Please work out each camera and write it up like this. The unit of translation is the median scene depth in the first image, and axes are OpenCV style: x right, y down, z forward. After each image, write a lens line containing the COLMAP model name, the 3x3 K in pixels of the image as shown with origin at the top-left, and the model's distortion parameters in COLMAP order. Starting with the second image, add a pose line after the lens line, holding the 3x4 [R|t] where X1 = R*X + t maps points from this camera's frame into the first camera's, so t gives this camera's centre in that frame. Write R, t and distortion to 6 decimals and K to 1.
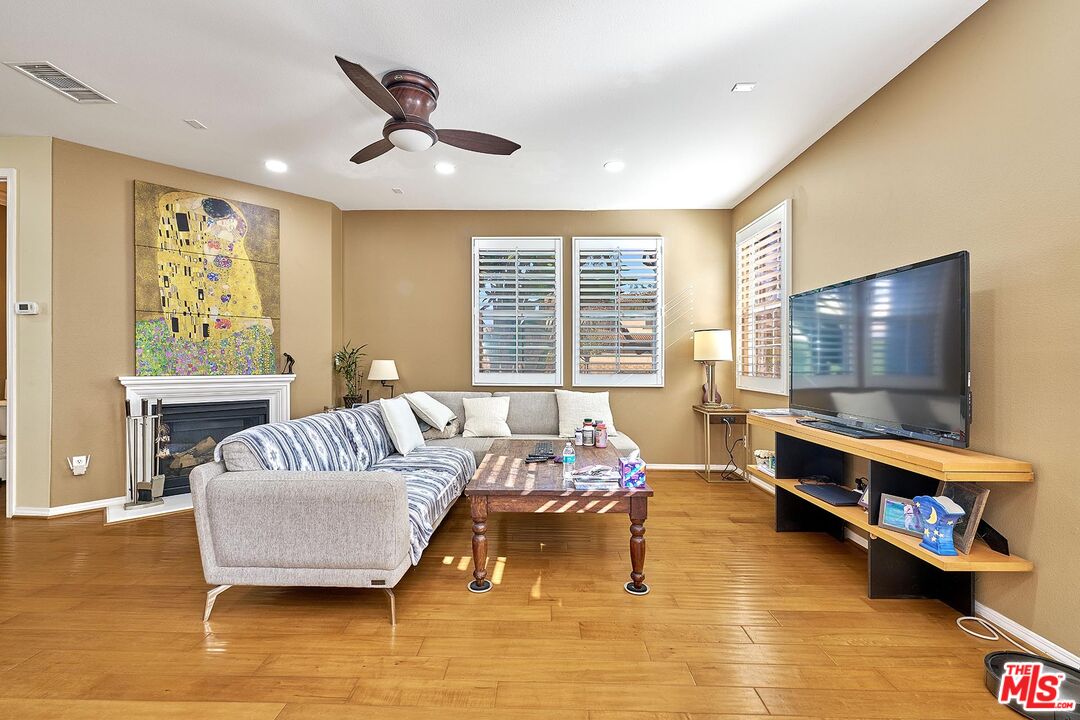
lens RADIAL K [[443.3, 0, 513.5], [0, 443.3, 356.9], [0, 0, 1]] dist [-0.002916, -0.000390]
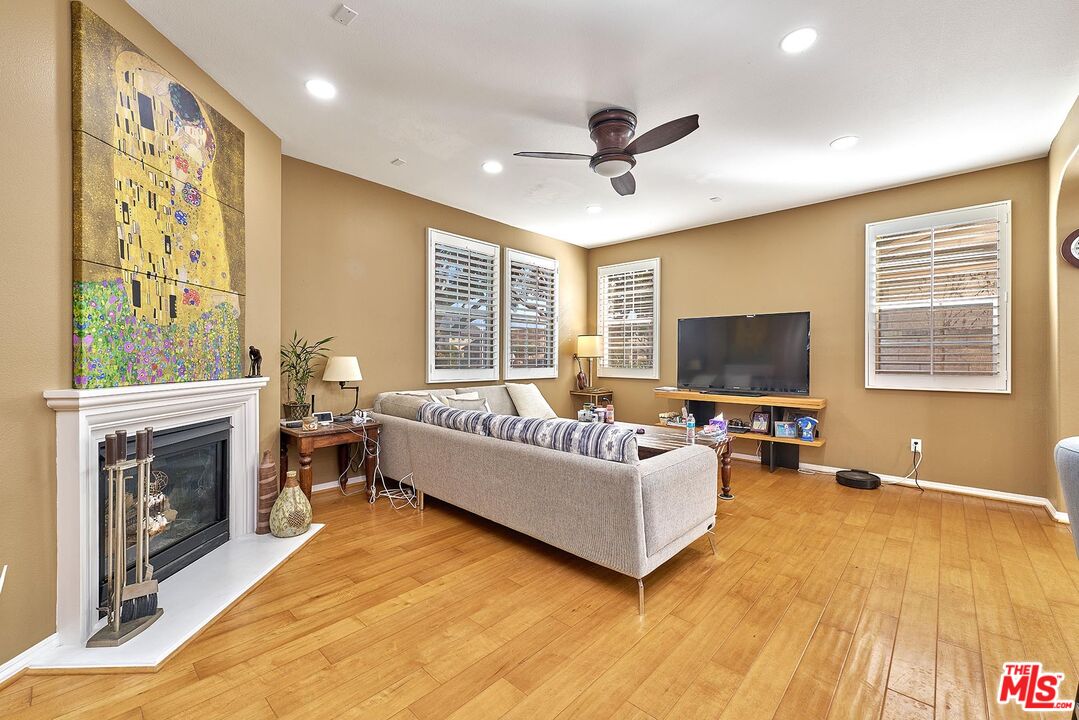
lens RADIAL K [[442.9, 0, 513.1], [0, 442.9, 356.9], [0, 0, 1]] dist [-0.002916, -0.000390]
pose [[0.678130, -0.000248, 0.734942, -0.818315], [-0.006780, 0.999955, 0.006594, 0.000137], [-0.734910, -0.009454, 0.678098, 0.265679]]
